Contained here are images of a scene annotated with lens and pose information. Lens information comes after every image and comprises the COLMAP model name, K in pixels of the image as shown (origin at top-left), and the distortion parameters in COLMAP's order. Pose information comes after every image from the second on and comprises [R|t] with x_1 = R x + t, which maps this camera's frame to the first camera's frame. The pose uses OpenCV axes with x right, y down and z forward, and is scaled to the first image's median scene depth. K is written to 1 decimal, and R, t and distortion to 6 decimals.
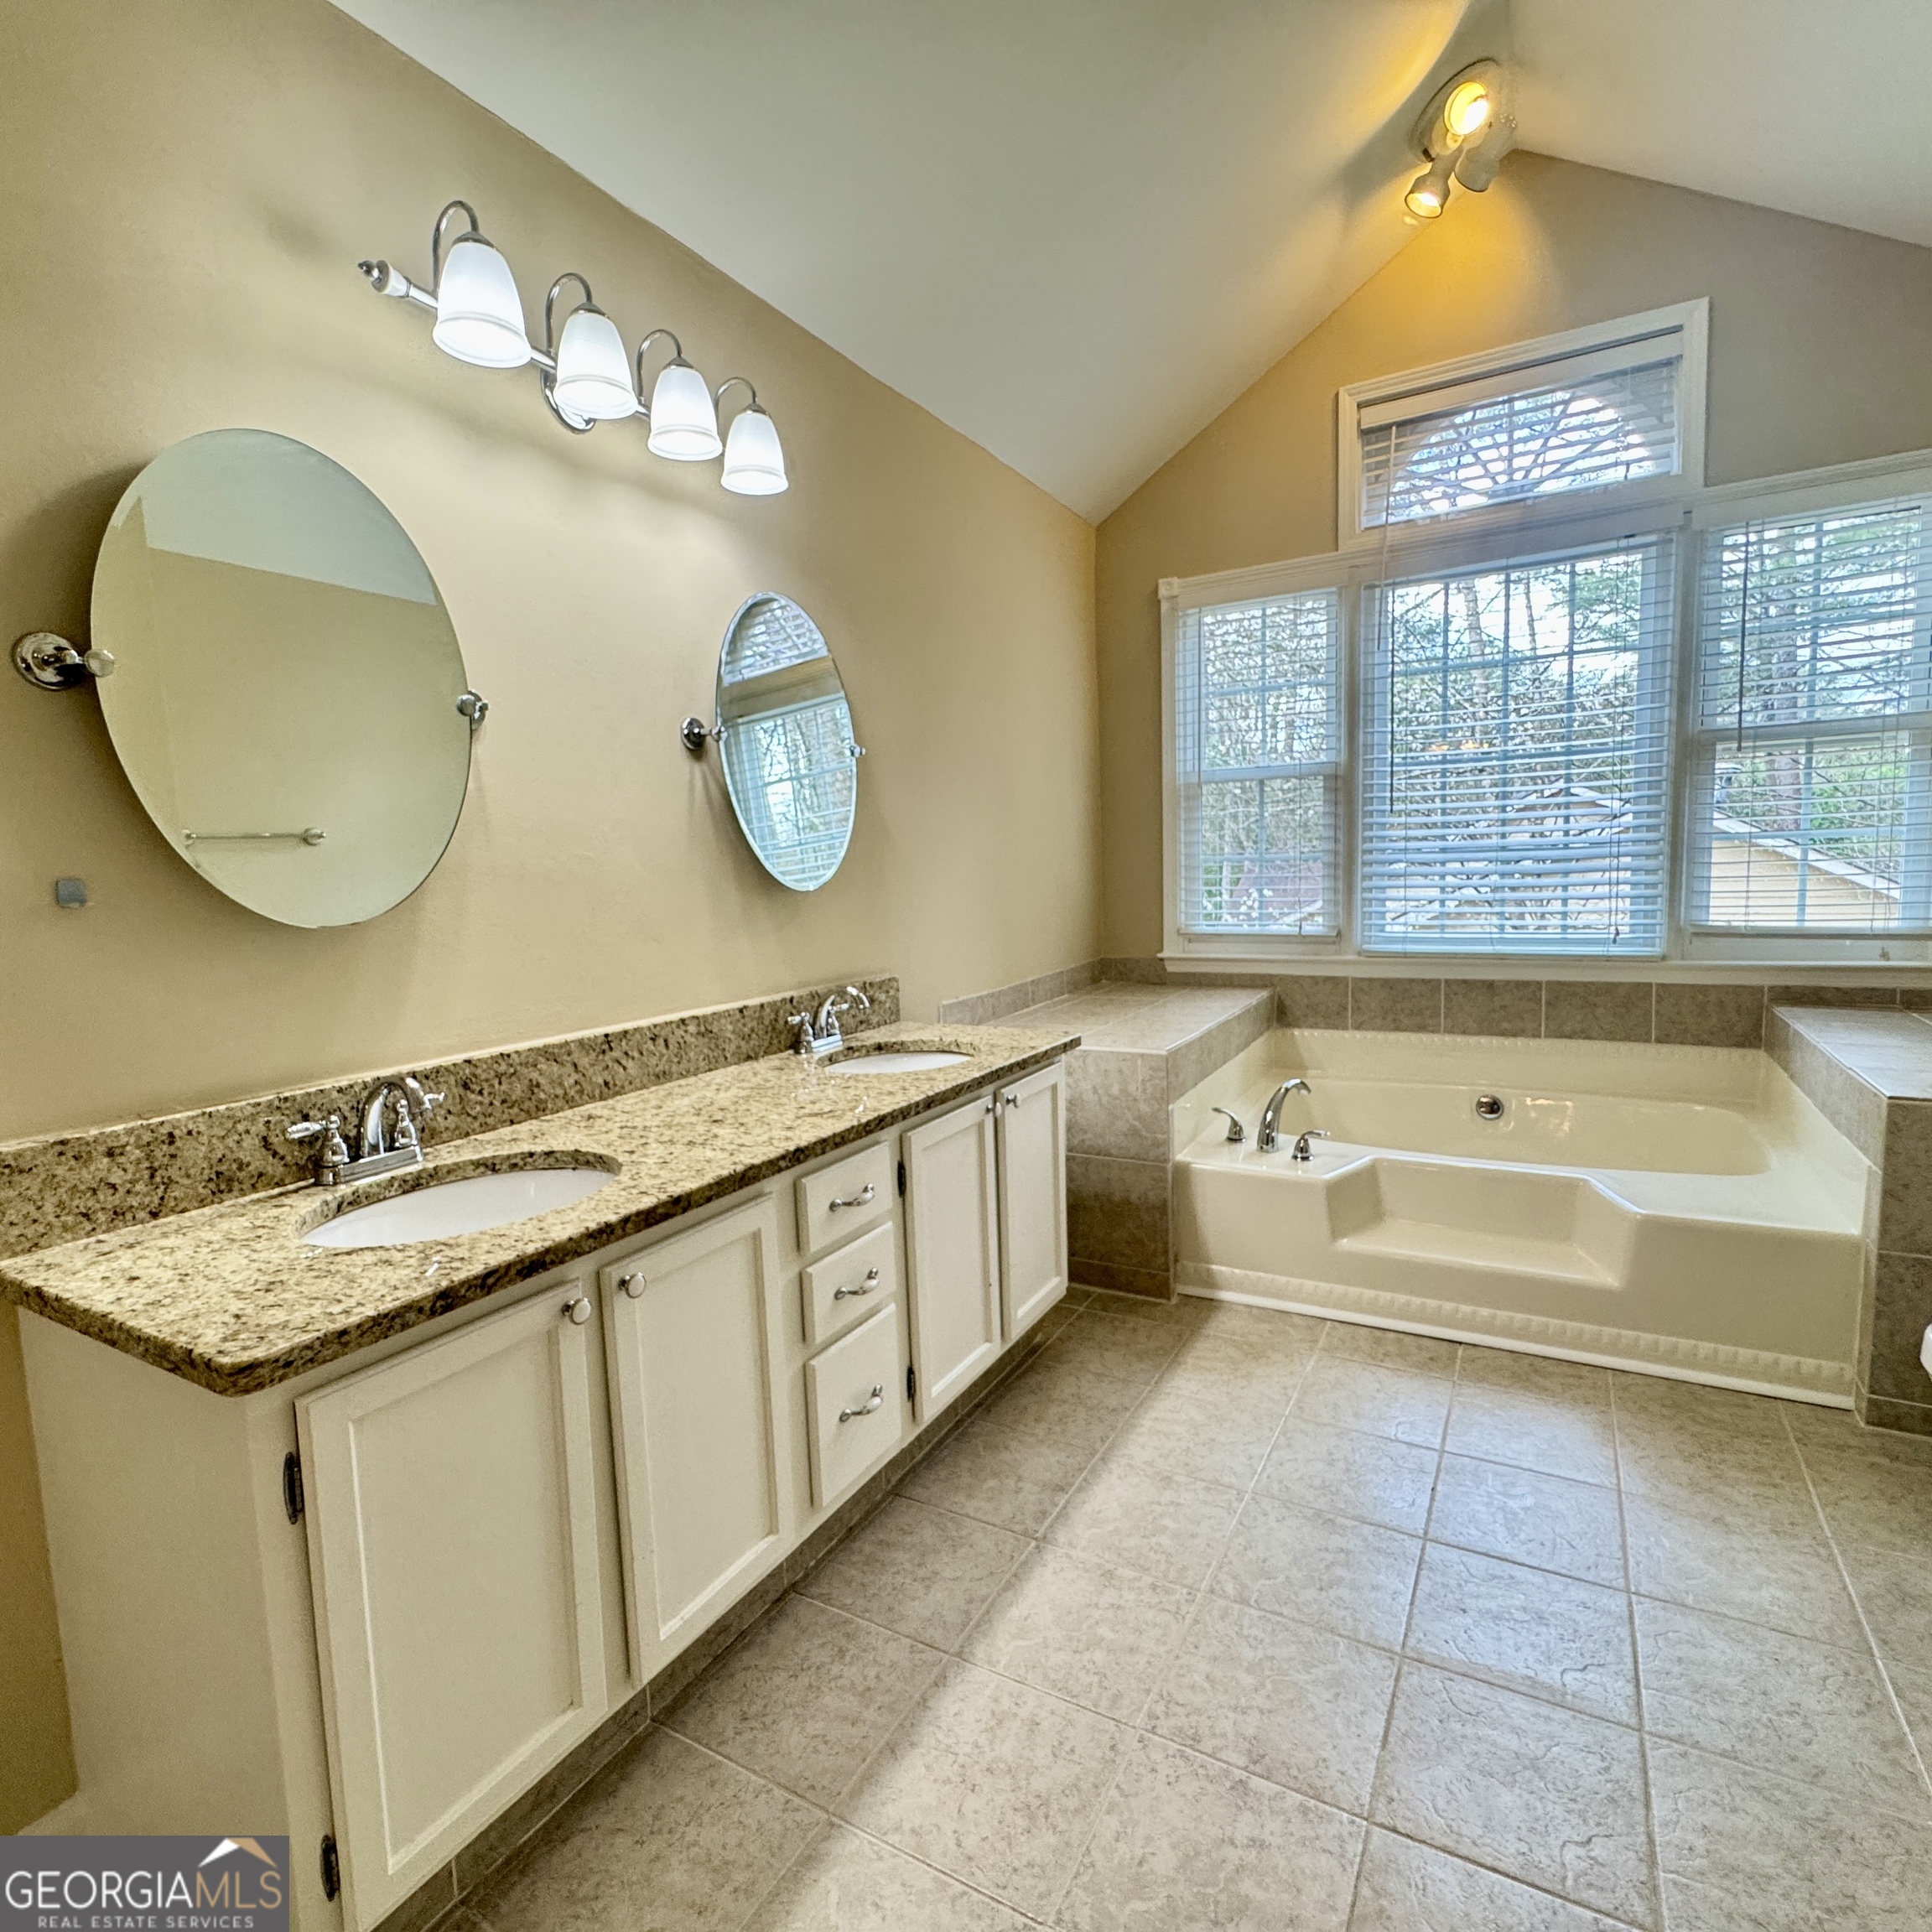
lens RADIAL K [[1035.9, 0, 964.6], [0, 1035.9, 962.1], [0, 0, 1]] dist [-0.002213, -0.001546]
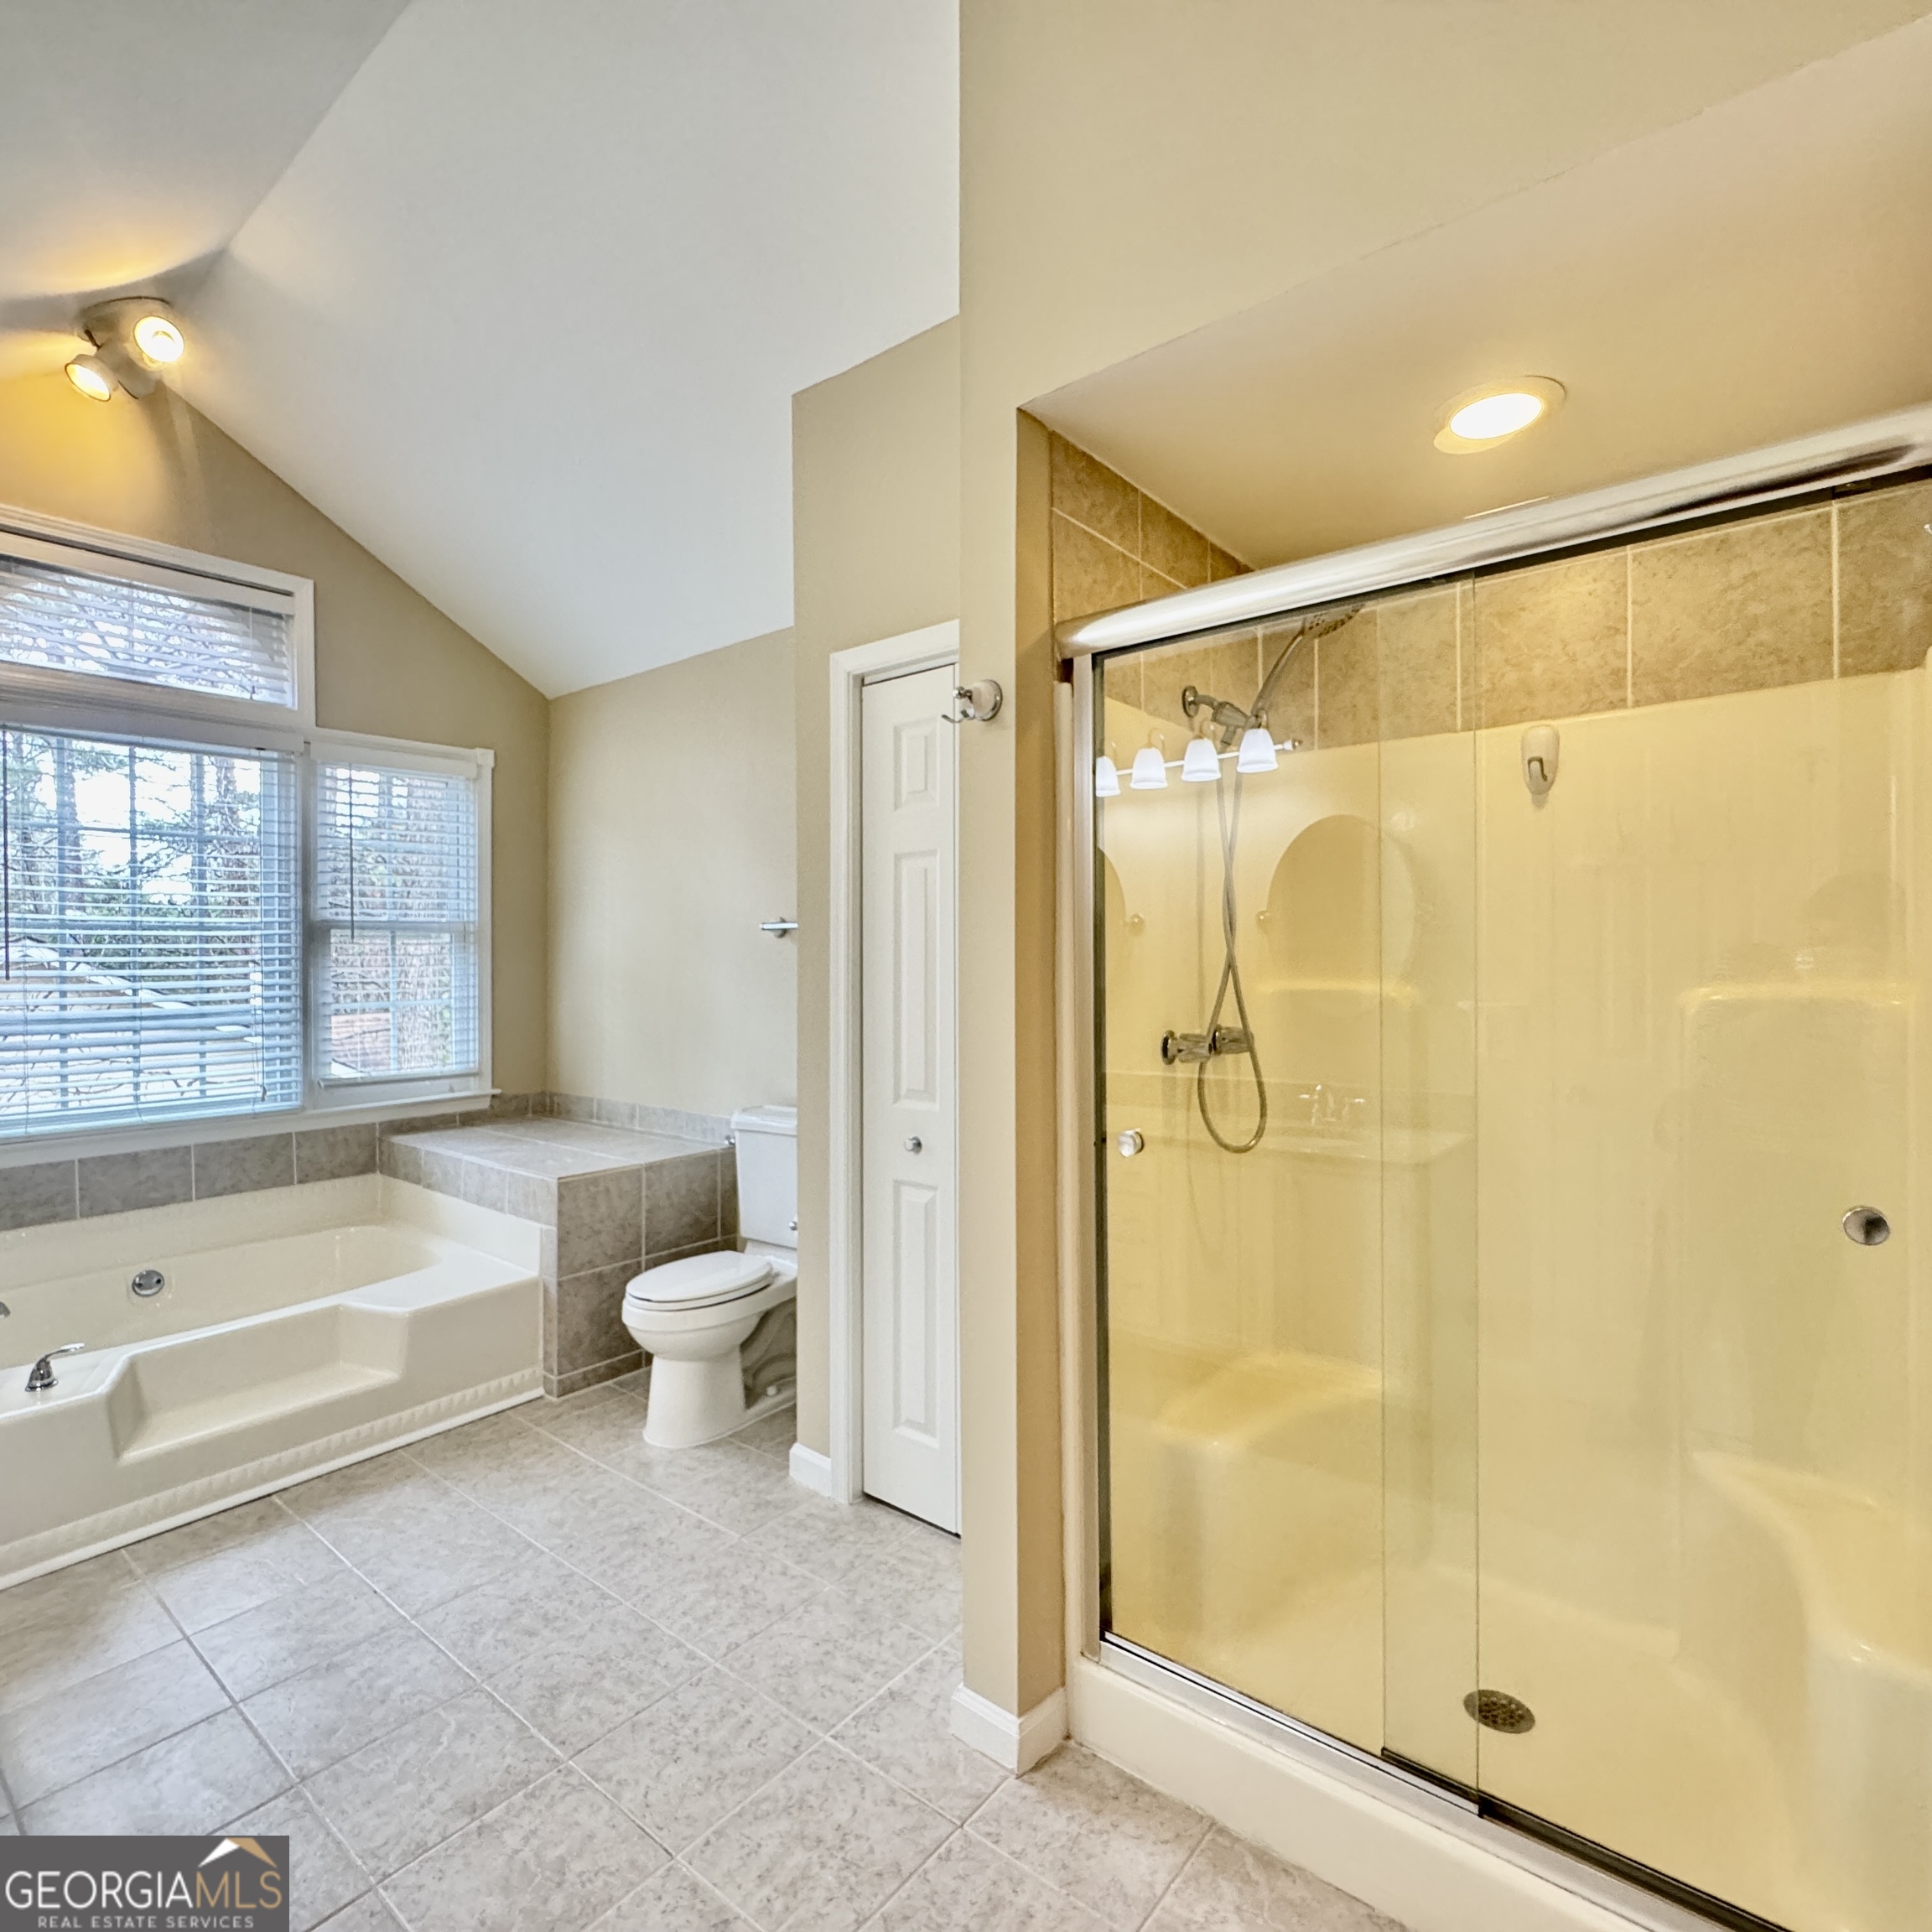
lens RADIAL K [[1035.9, 0, 964.7], [0, 1035.9, 964.5], [0, 0, 1]] dist [-0.002213, -0.001546]
pose [[0.163182, 0.028052, 0.986197, -0.375927], [0.102409, 0.993714, -0.045211, -0.039225], [-0.981267, 0.108373, 0.159283, 0.066465]]
